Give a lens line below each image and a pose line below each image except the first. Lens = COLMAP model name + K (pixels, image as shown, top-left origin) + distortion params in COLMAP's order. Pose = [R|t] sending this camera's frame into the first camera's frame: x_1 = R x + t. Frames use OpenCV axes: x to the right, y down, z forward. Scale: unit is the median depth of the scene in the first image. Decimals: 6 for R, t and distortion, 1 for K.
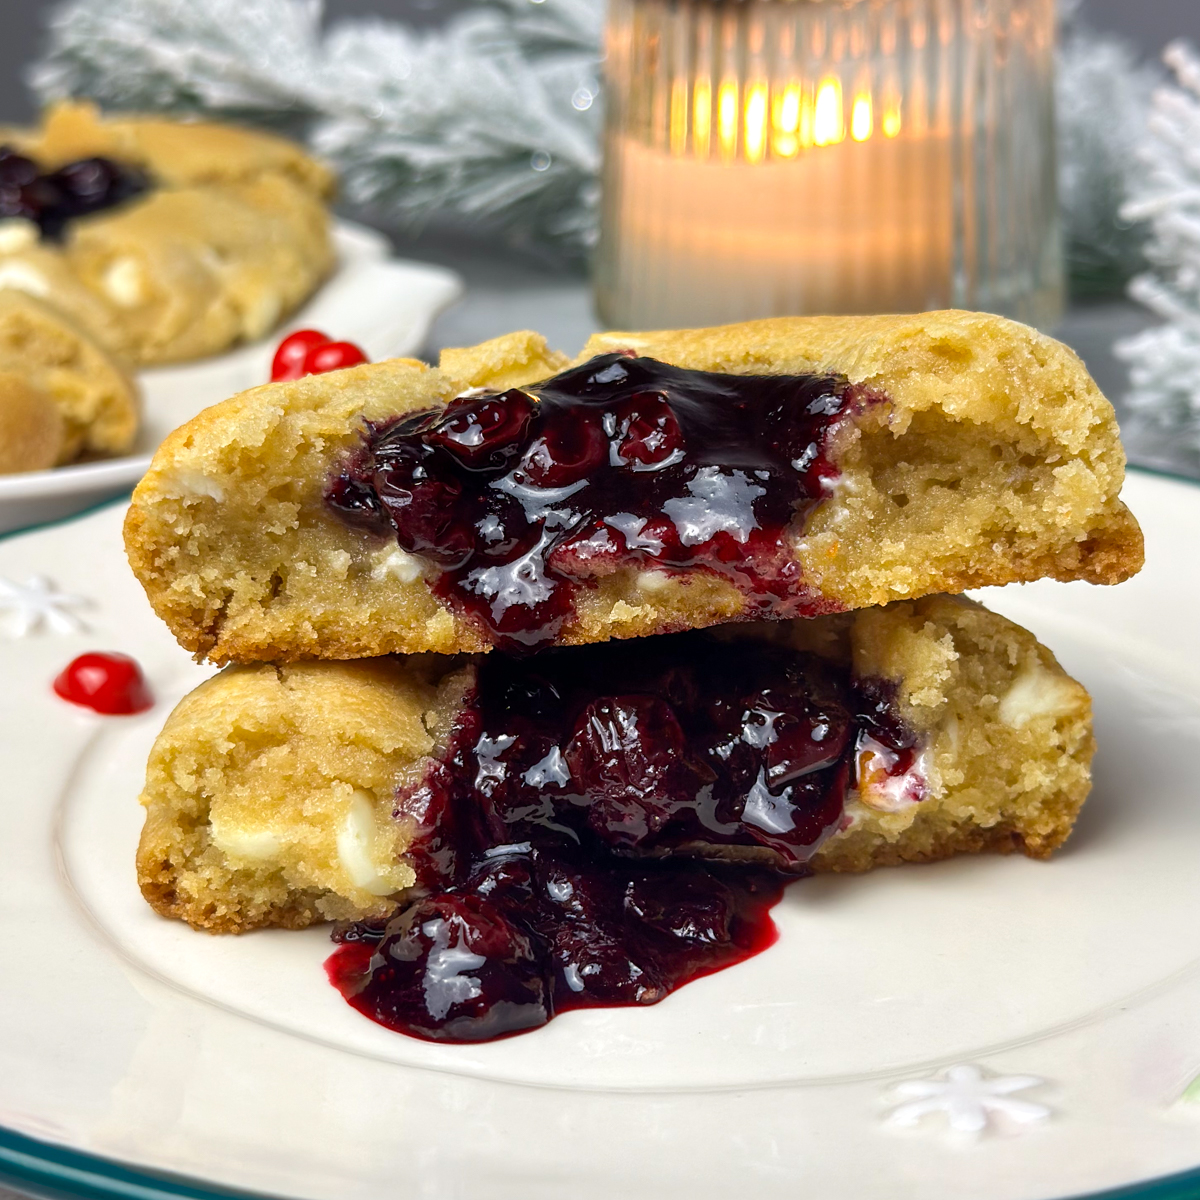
lens RADIAL K [[2388.0, 0, 603.0], [0, 2388.0, 597.8], [0, 0, 1]] dist [0.094768, 0.000000]
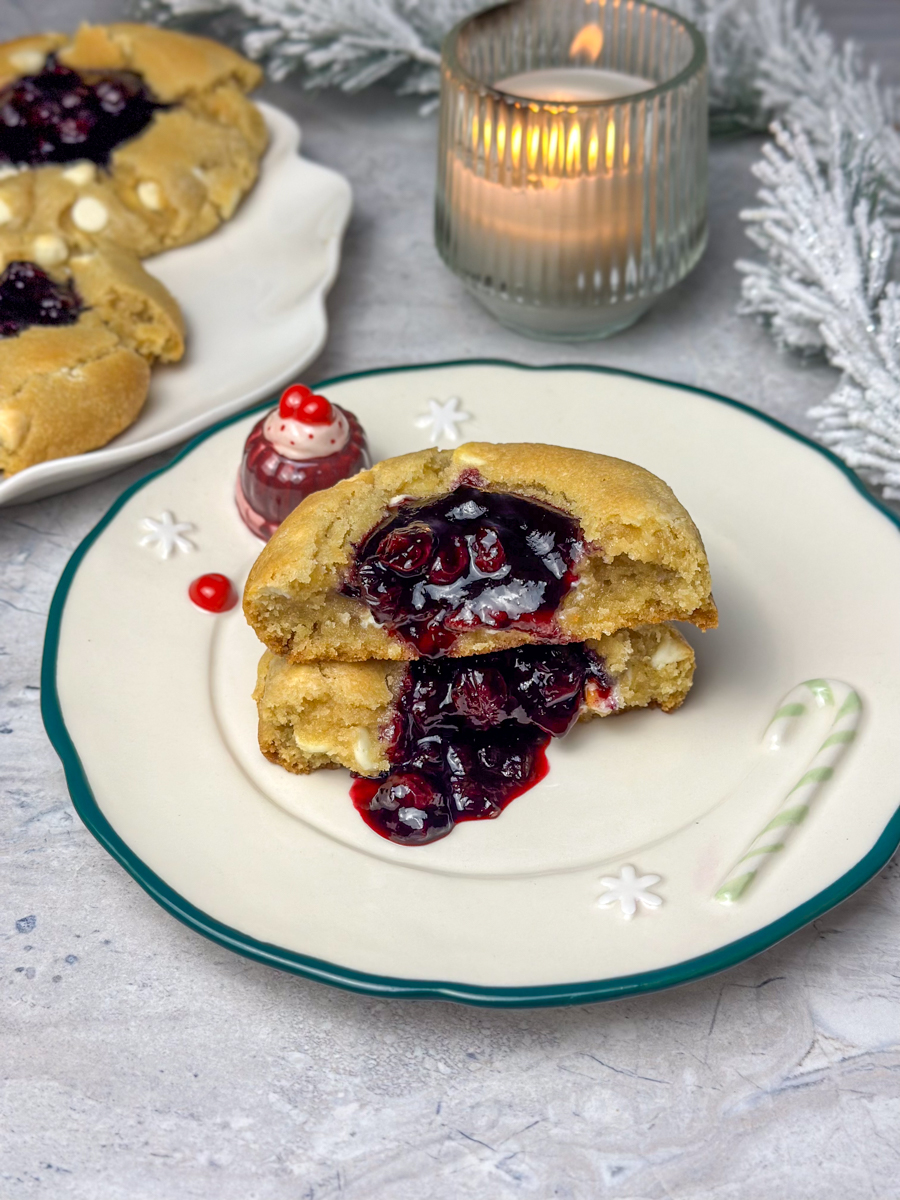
lens RADIAL K [[1729.7, 0, 445.7], [0, 1729.7, 599.7], [0, 0, 1]] dist [0.069781, 0.000000]
pose [[0.999211, -0.031311, 0.024417, -0.058264], [0.018306, 0.908961, 0.416480, -0.676956], [-0.035235, -0.415704, 0.908817, -0.403663]]
